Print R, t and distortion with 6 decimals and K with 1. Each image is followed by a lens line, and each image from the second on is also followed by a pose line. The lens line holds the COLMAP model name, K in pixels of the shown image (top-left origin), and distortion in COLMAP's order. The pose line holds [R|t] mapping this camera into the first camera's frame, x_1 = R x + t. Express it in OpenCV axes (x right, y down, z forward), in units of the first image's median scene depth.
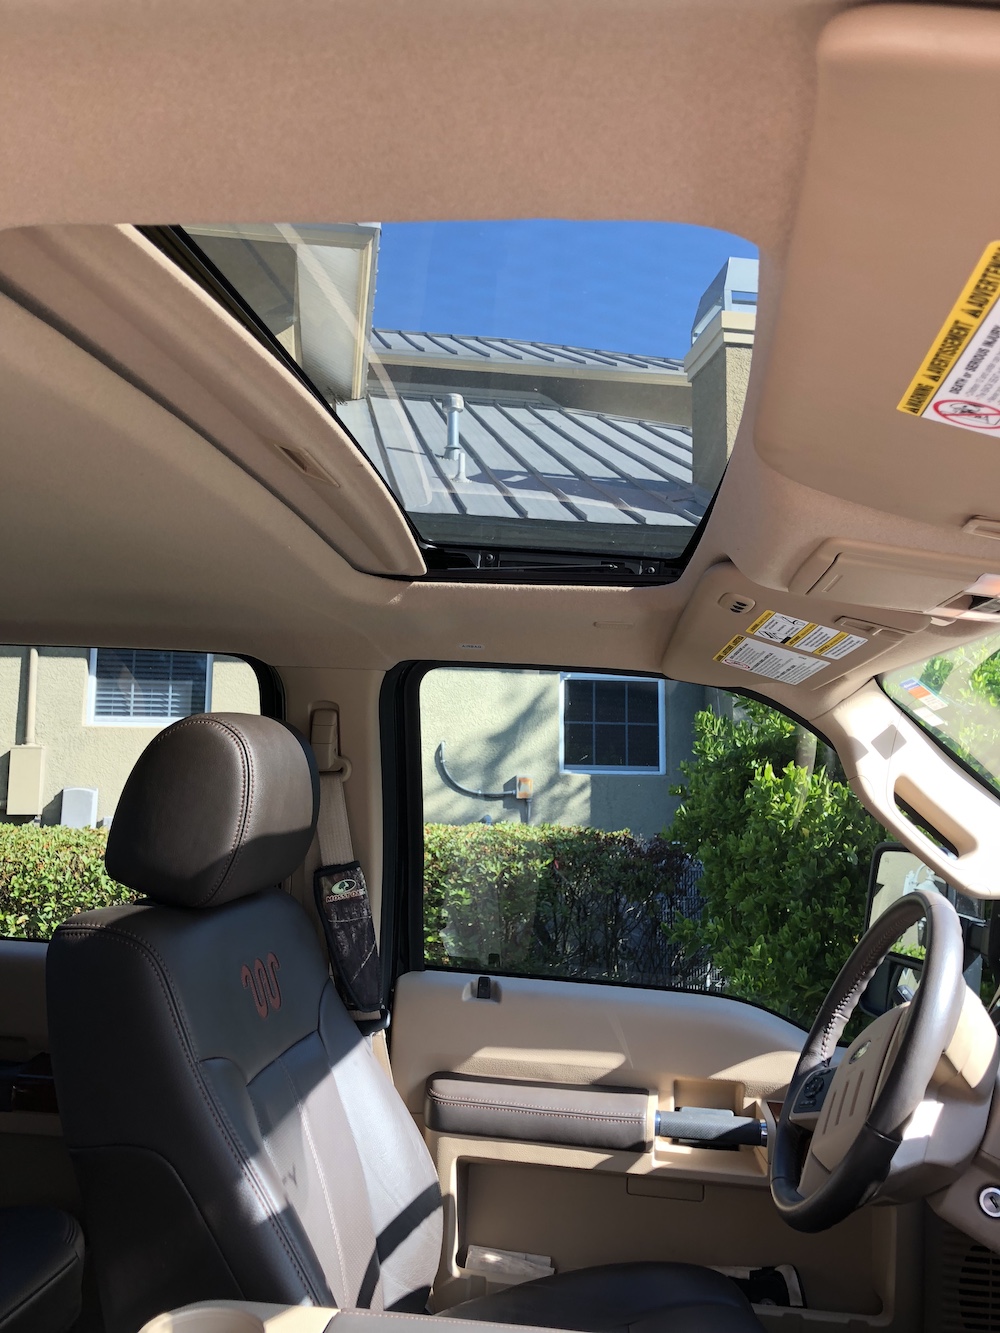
lens RADIAL K [[1070.3, 0, 503.4], [0, 1070.3, 666.5], [0, 0, 1]] dist [0.012262, -0.029003]
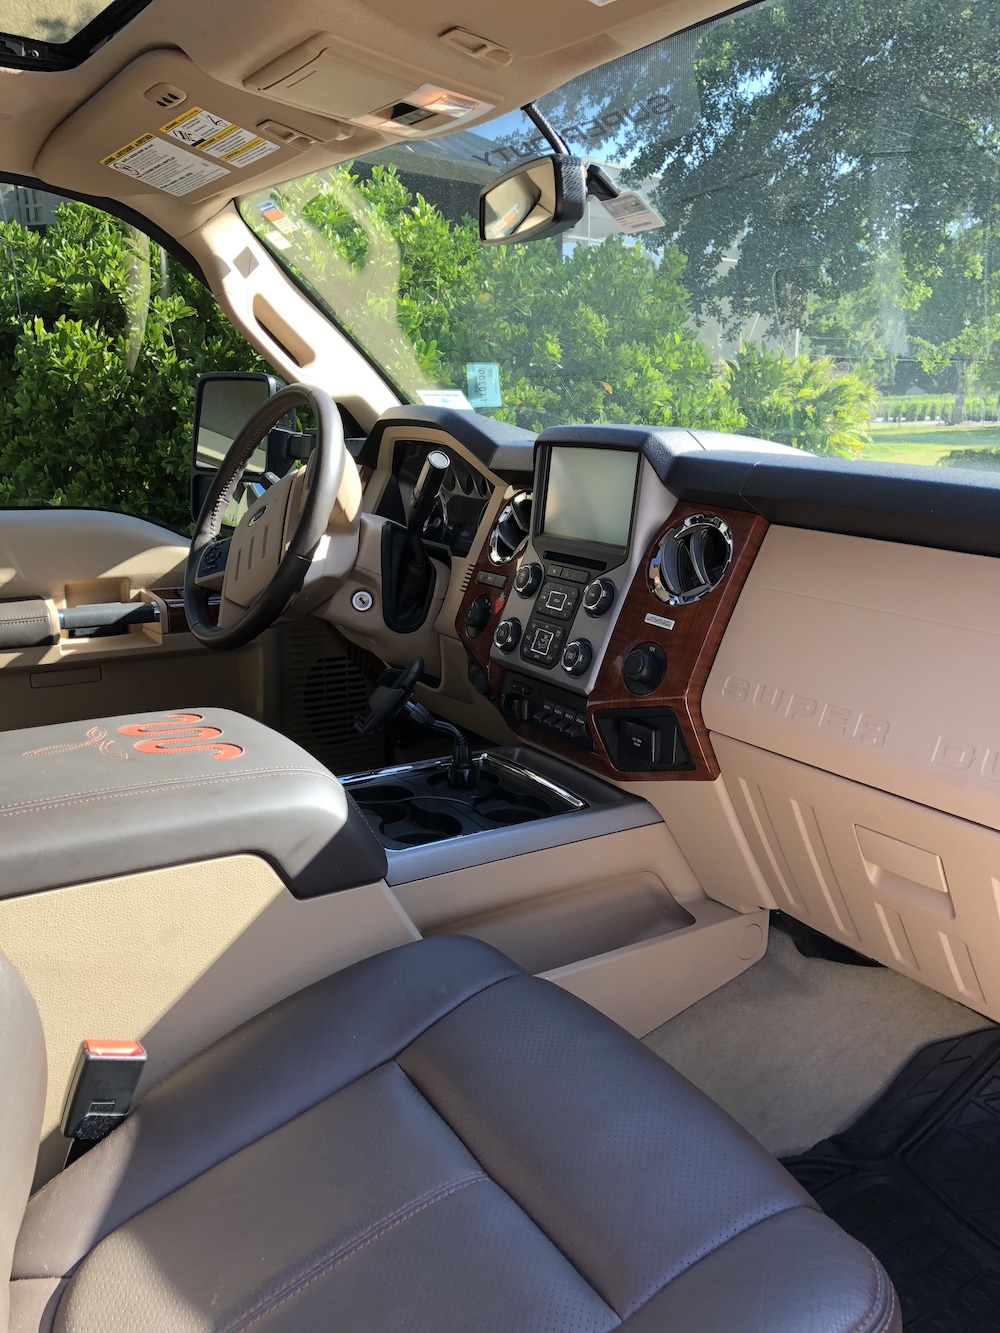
lens RADIAL K [[1070.3, 0, 502.4], [0, 1070.3, 672.7], [0, 0, 1]] dist [0.012262, -0.029003]
pose [[0.763658, -0.186001, 0.618248, -0.206814], [-0.058319, 0.933813, 0.352975, 0.057509], [-0.642982, -0.305608, 0.702266, -0.097636]]
